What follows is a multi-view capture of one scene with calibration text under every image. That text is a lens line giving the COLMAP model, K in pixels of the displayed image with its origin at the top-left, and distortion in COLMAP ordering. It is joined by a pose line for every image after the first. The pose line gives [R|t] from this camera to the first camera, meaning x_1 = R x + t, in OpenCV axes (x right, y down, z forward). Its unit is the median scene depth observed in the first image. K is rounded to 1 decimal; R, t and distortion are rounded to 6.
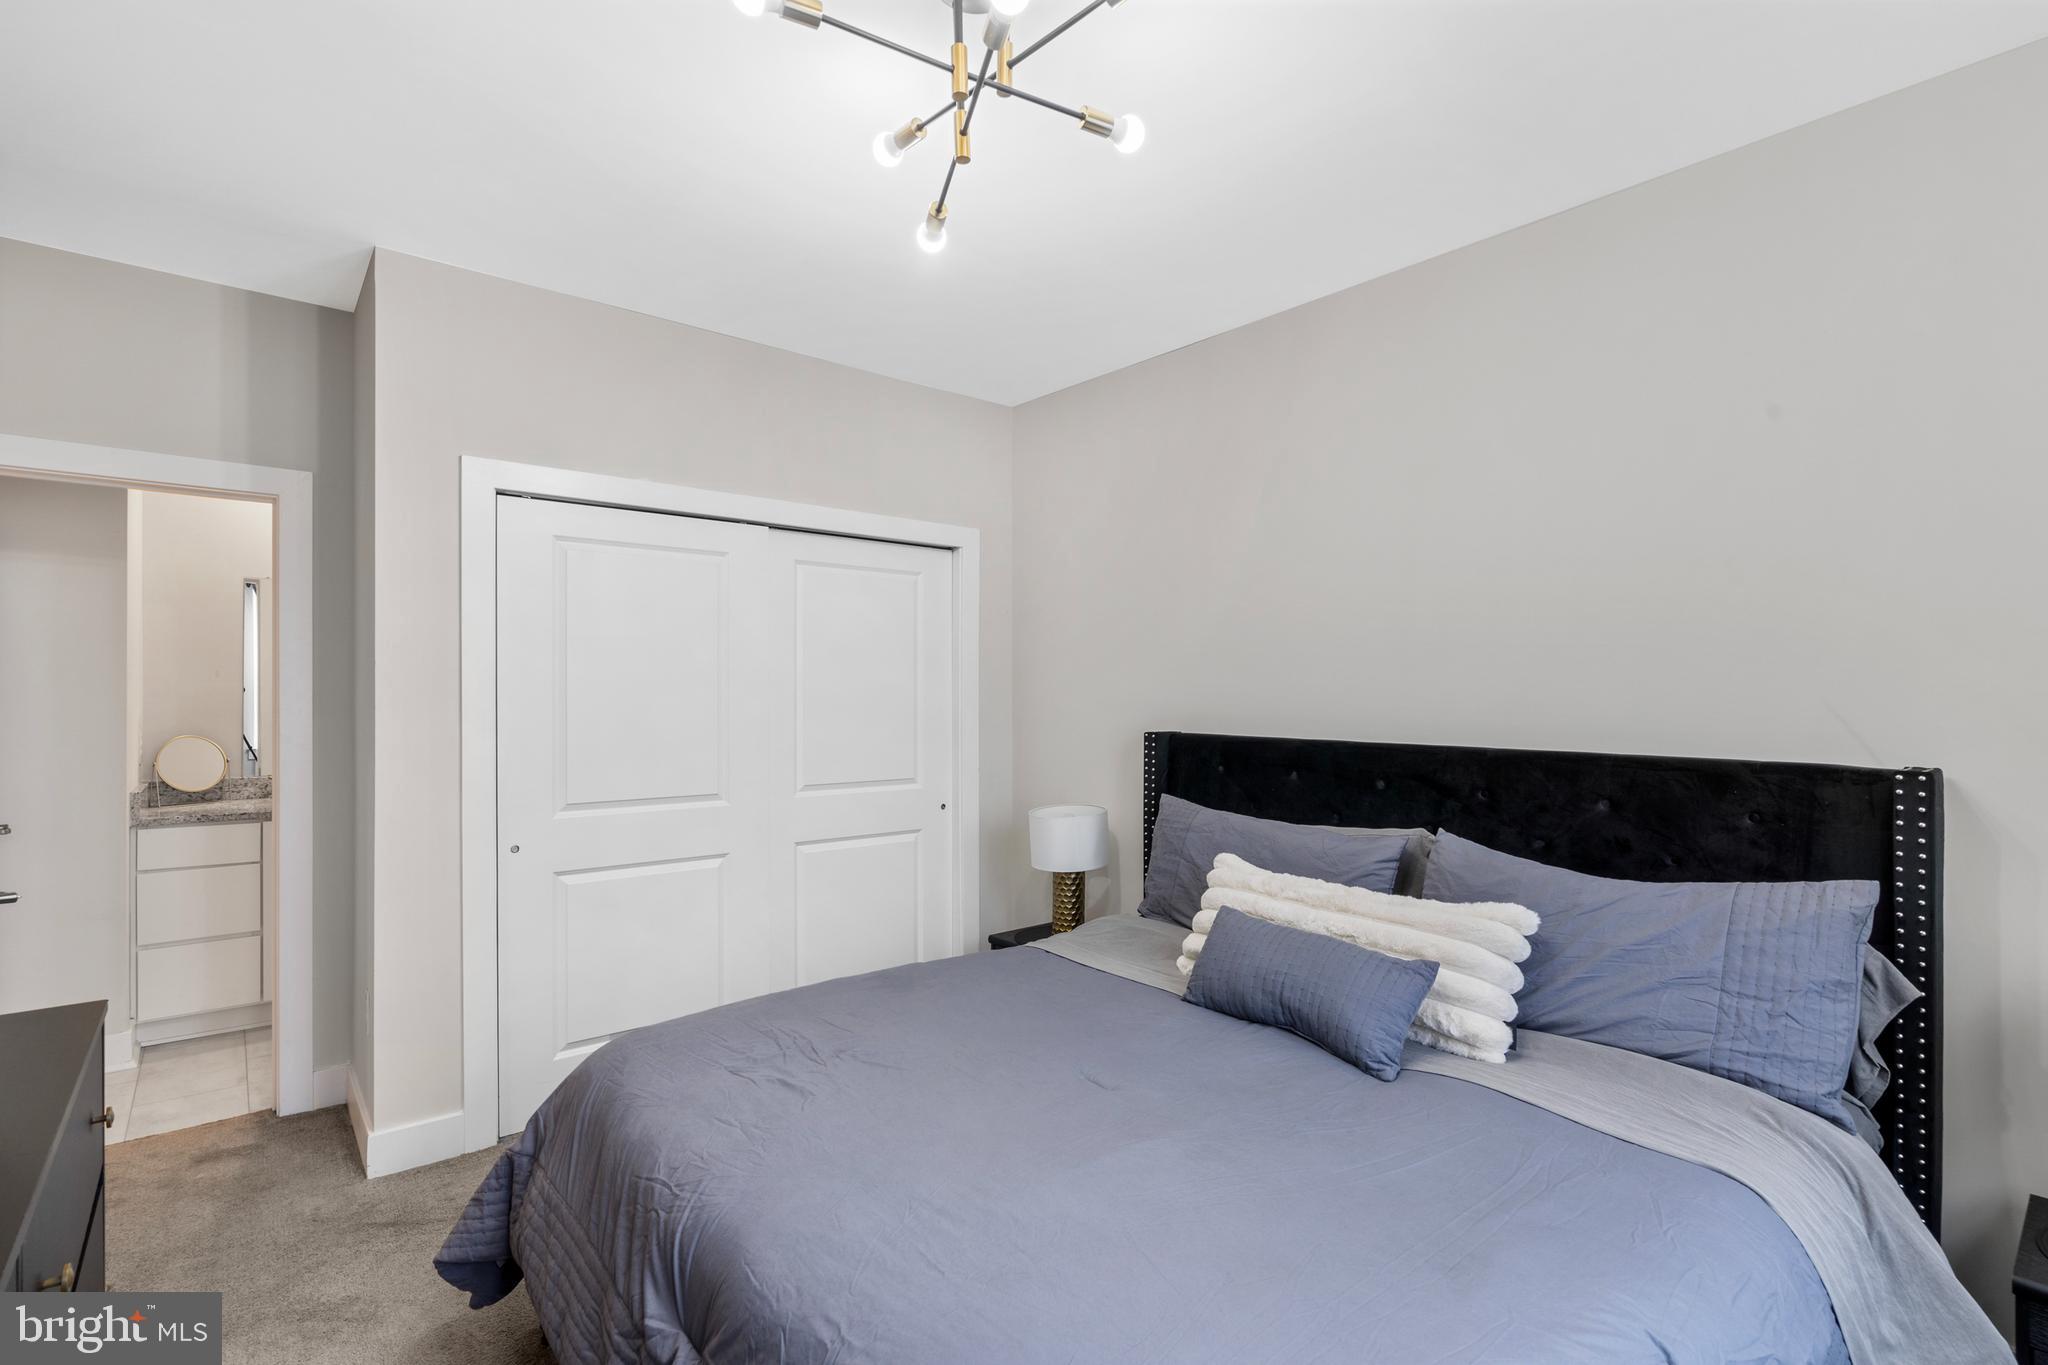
lens RADIAL K [[930.5, 0, 1018.8], [0, 930.5, 687.6], [0, 0, 1]] dist [-0.006400, 0.003032]
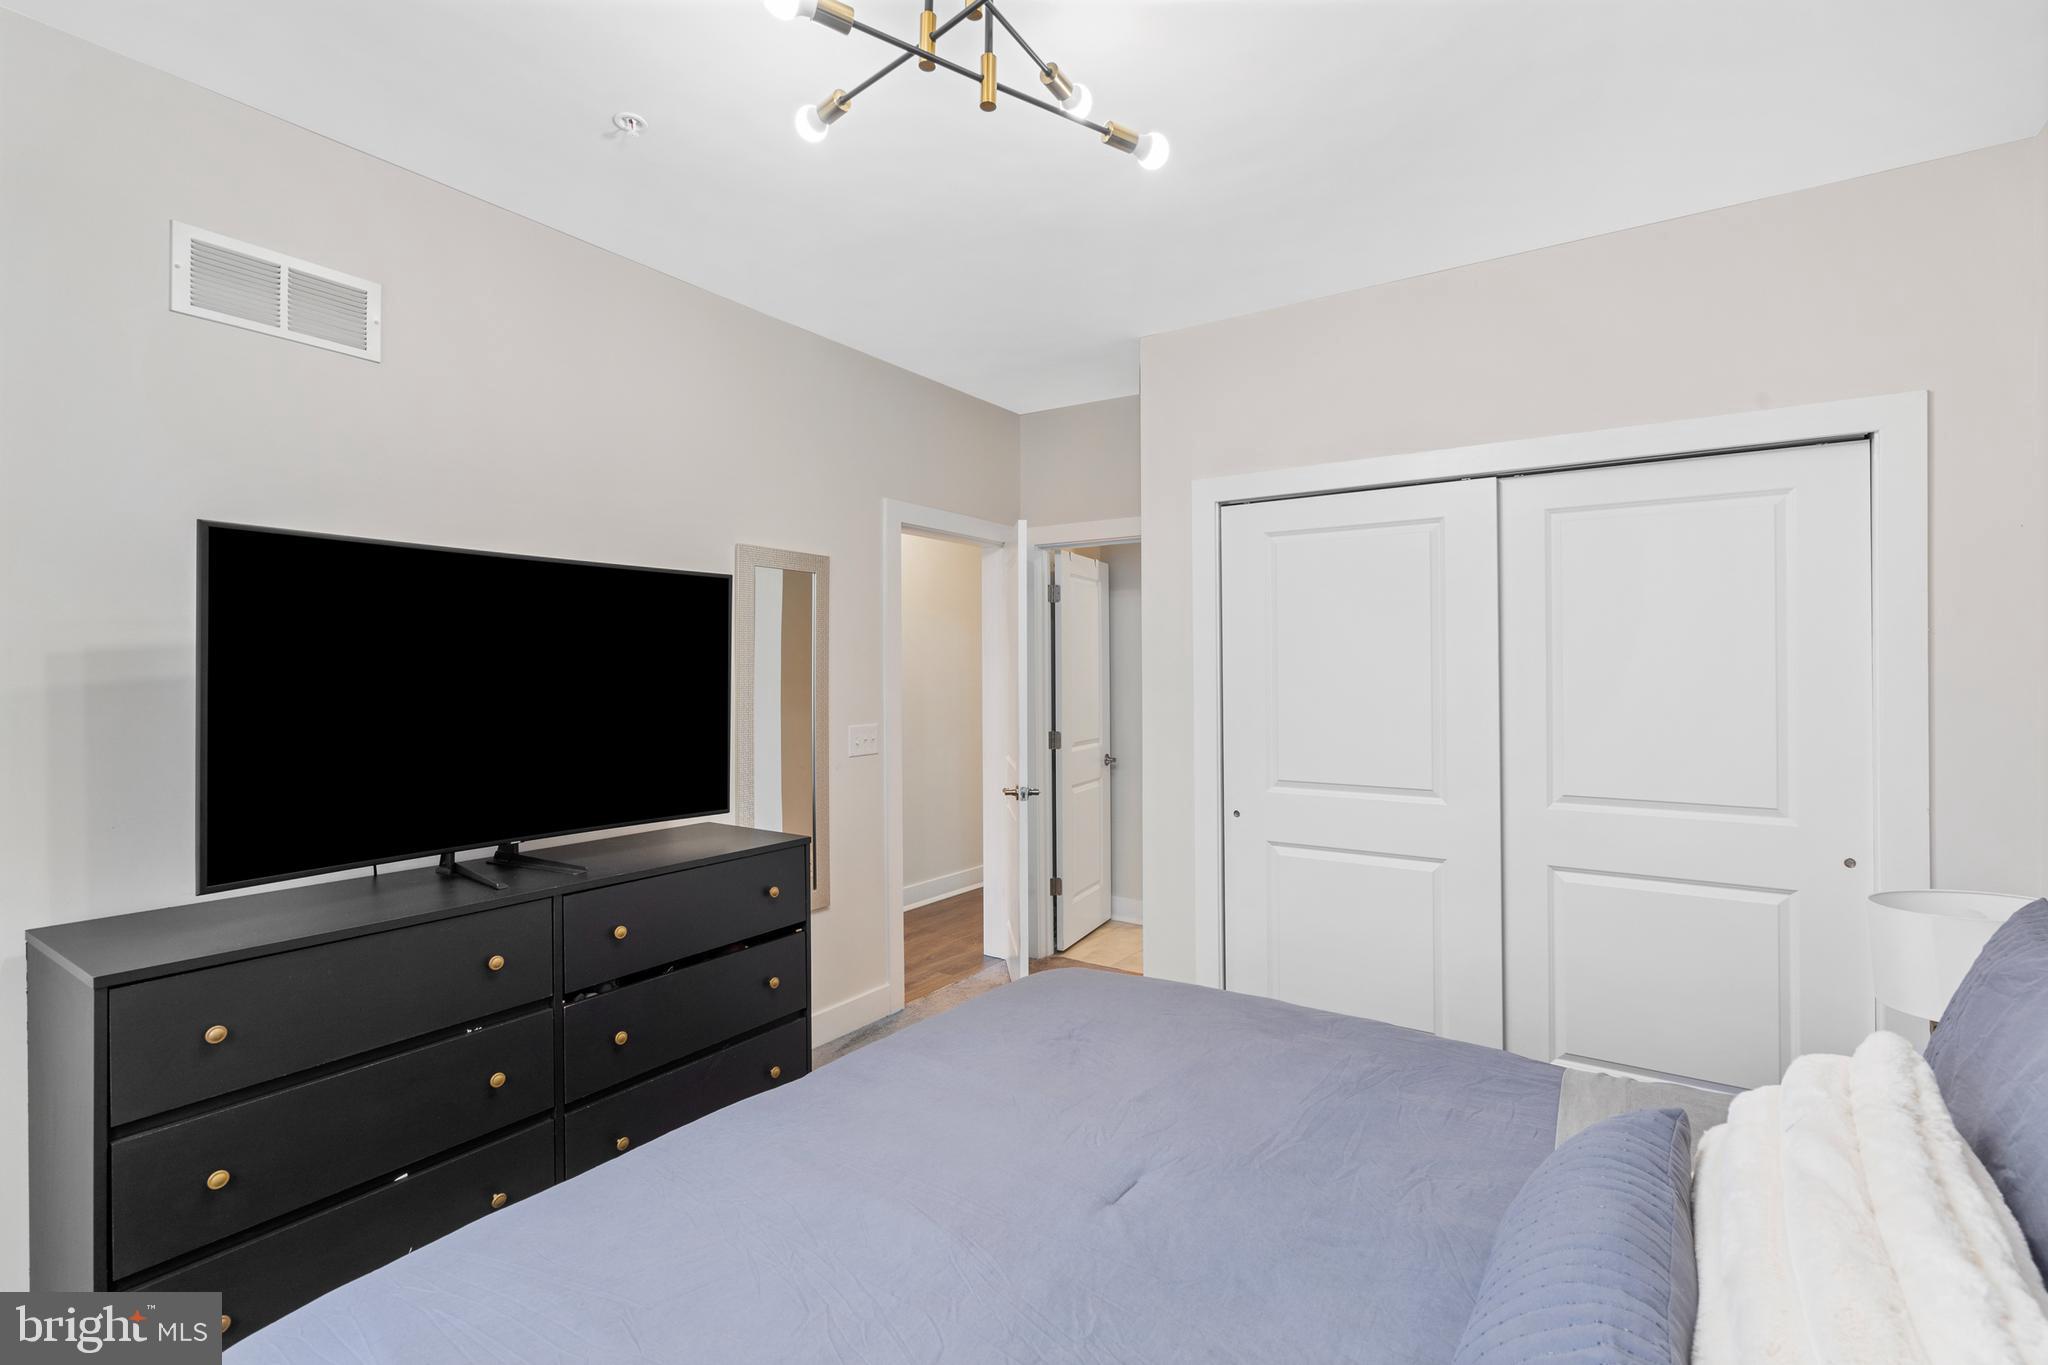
lens RADIAL K [[930.5, 0, 1021.2], [0, 930.5, 673.0], [0, 0, 1]] dist [-0.006400, 0.003032]
pose [[0.286880, -0.001132, -0.957966, 0.400977], [0.007343, 0.999973, 0.001017, -0.001882], [0.957938, -0.007326, 0.286880, 0.352381]]
